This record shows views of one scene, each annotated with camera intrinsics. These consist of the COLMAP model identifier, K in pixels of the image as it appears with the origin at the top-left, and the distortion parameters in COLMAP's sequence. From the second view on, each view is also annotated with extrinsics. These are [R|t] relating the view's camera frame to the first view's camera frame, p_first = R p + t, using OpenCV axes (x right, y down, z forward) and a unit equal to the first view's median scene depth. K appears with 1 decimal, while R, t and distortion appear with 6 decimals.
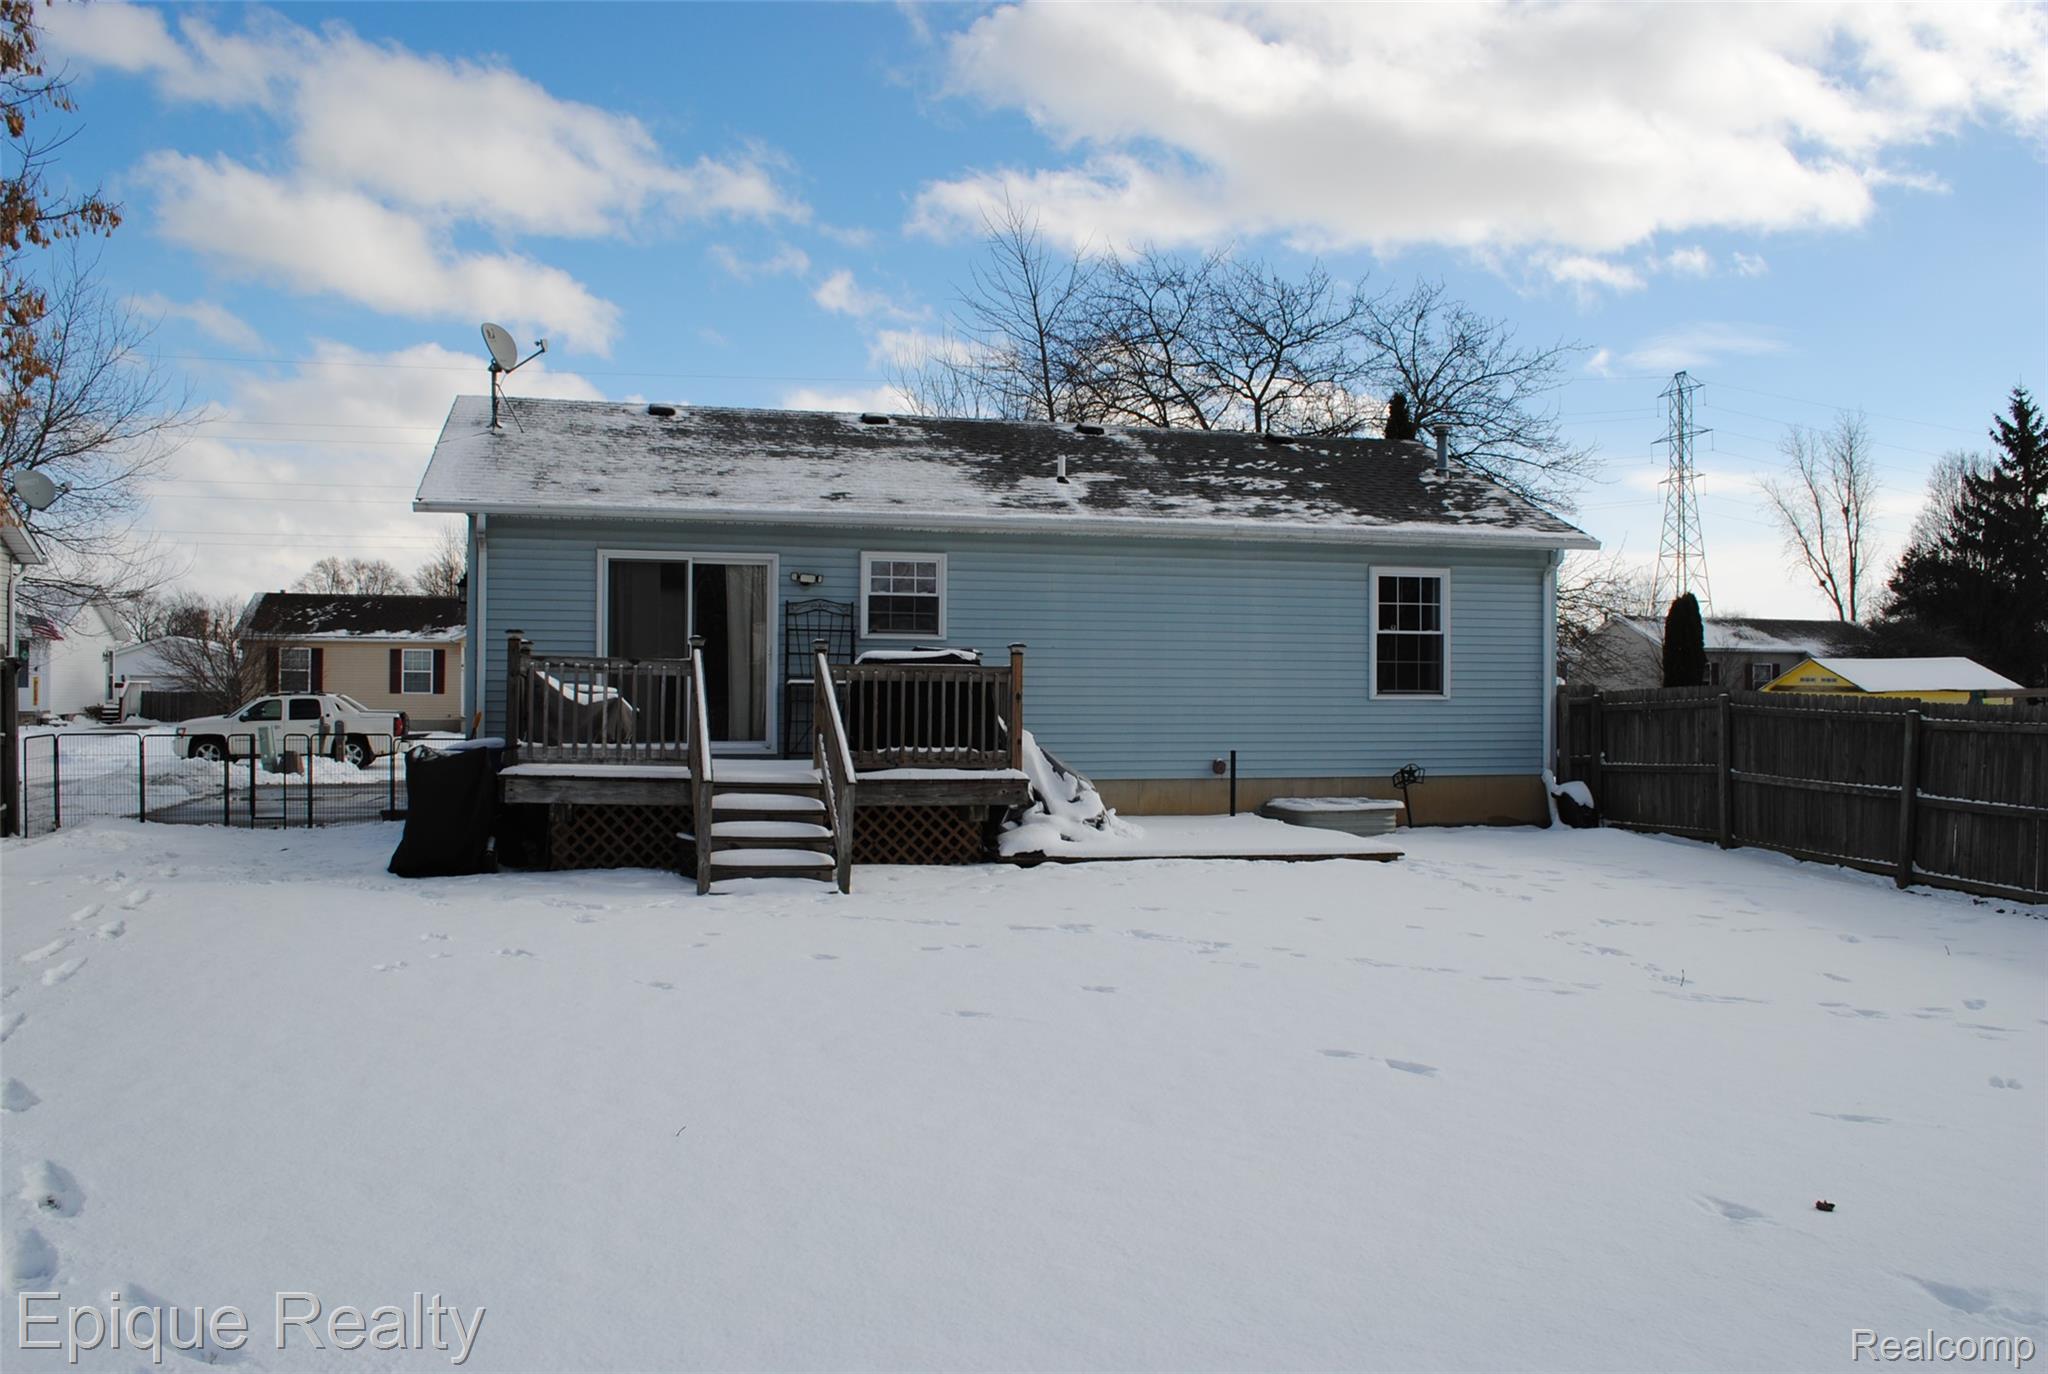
lens RADIAL K [[1633.1, 0, 1025.3], [0, 1633.1, 681.9], [0, 0, 1]] dist [-0.087760, 0.013883]
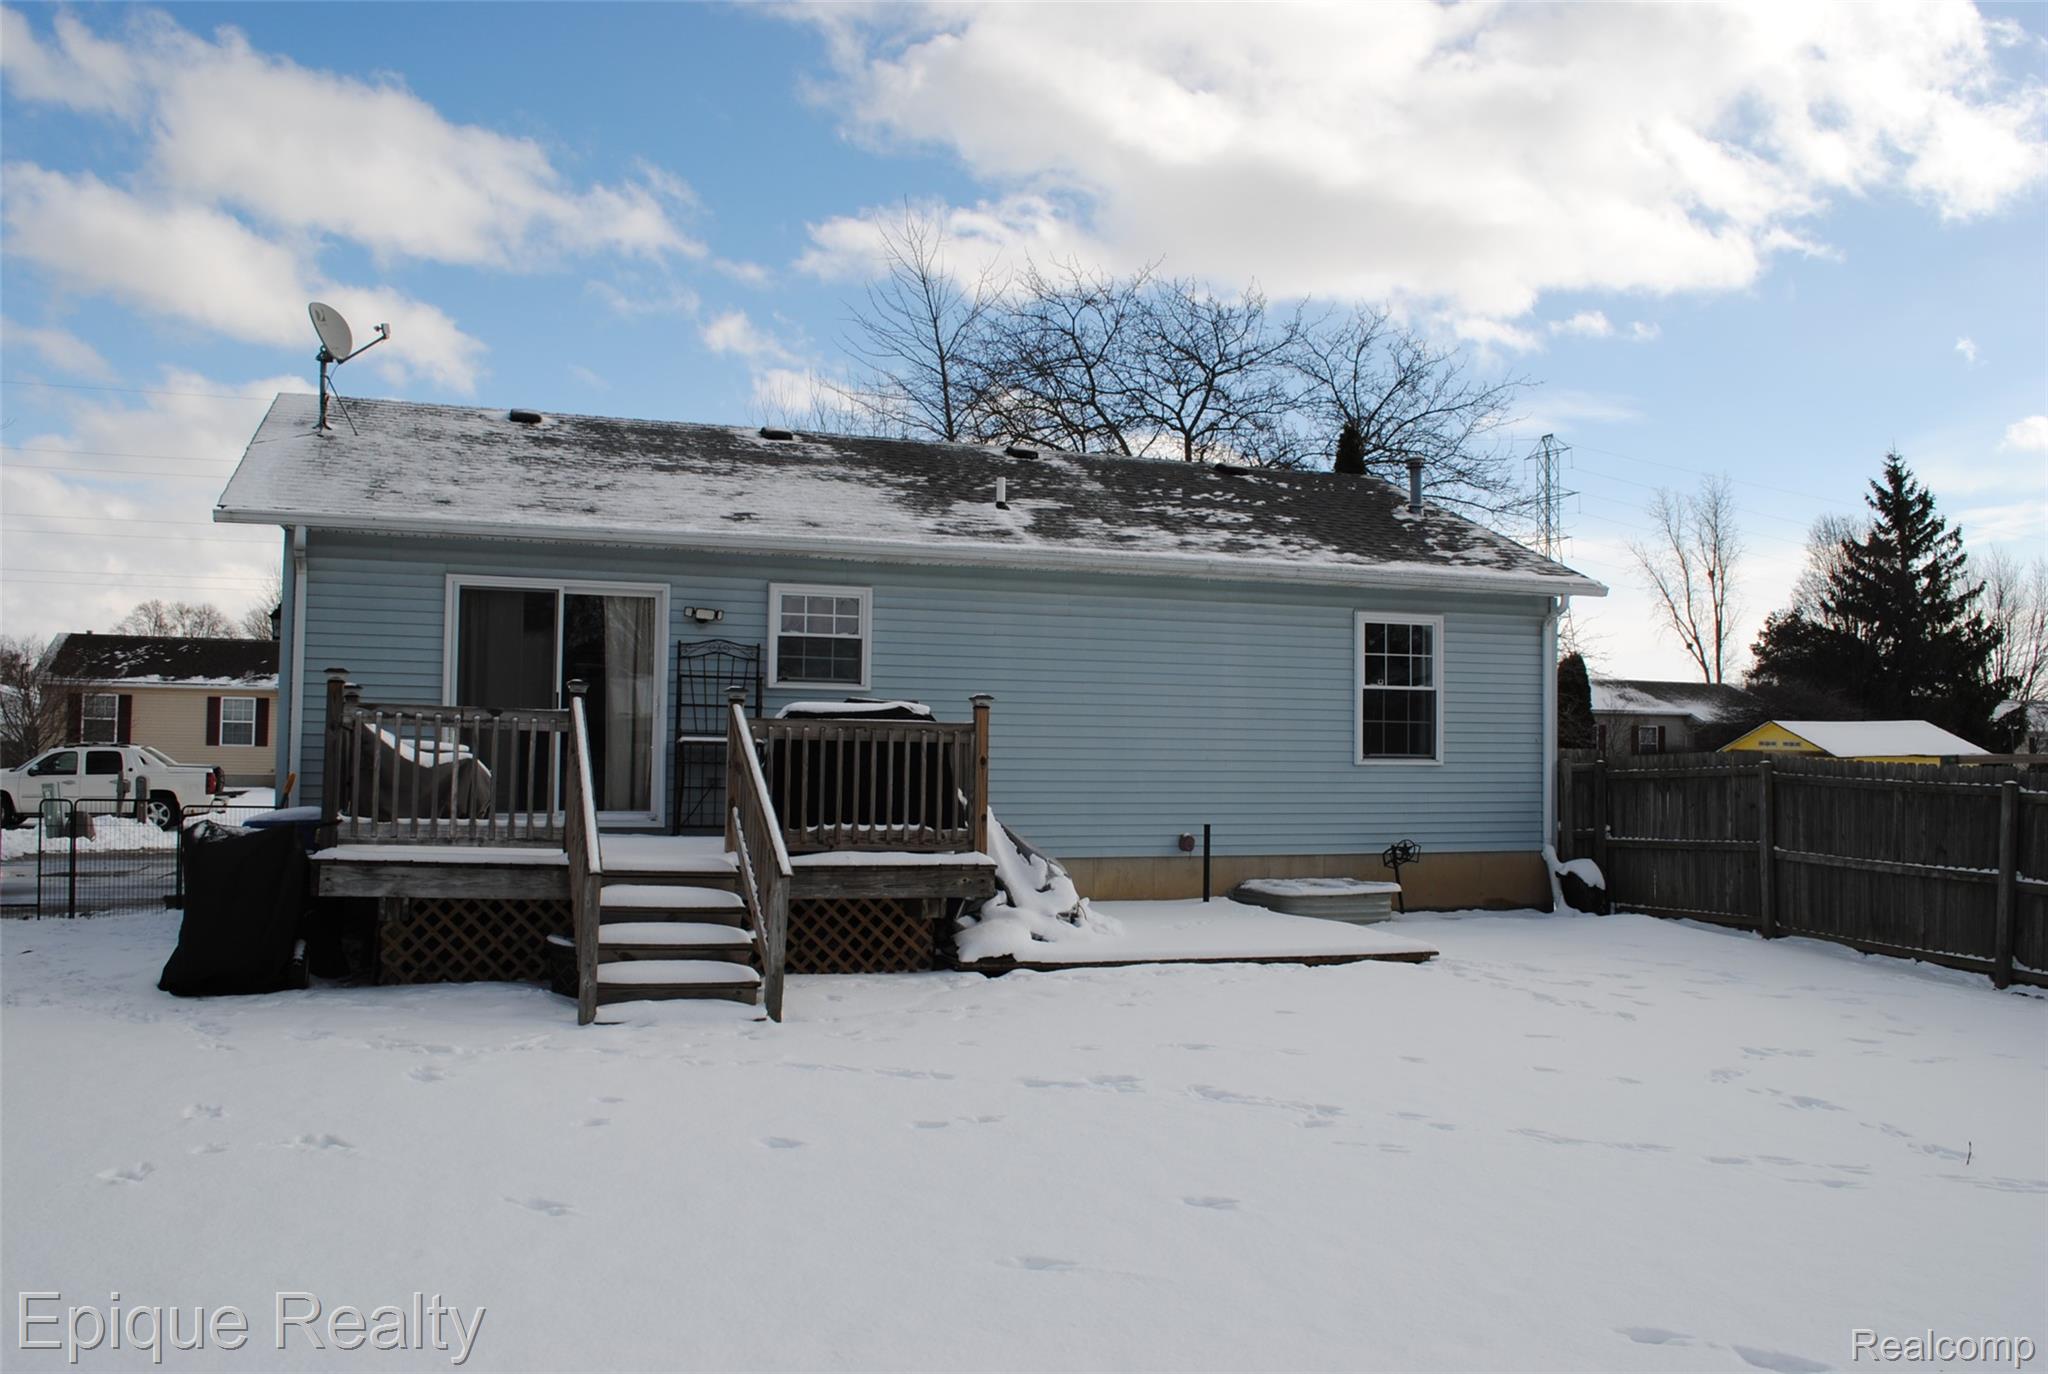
lens RADIAL K [[1633.1, 0, 1020.5], [0, 1633.1, 676.7], [0, 0, 1]] dist [-0.087760, 0.013883]
pose [[0.995889, 0.011483, 0.089850, -0.044068], [-0.008041, 0.999223, -0.038585, -0.001157], [-0.090224, 0.037704, 0.995208, 0.152571]]
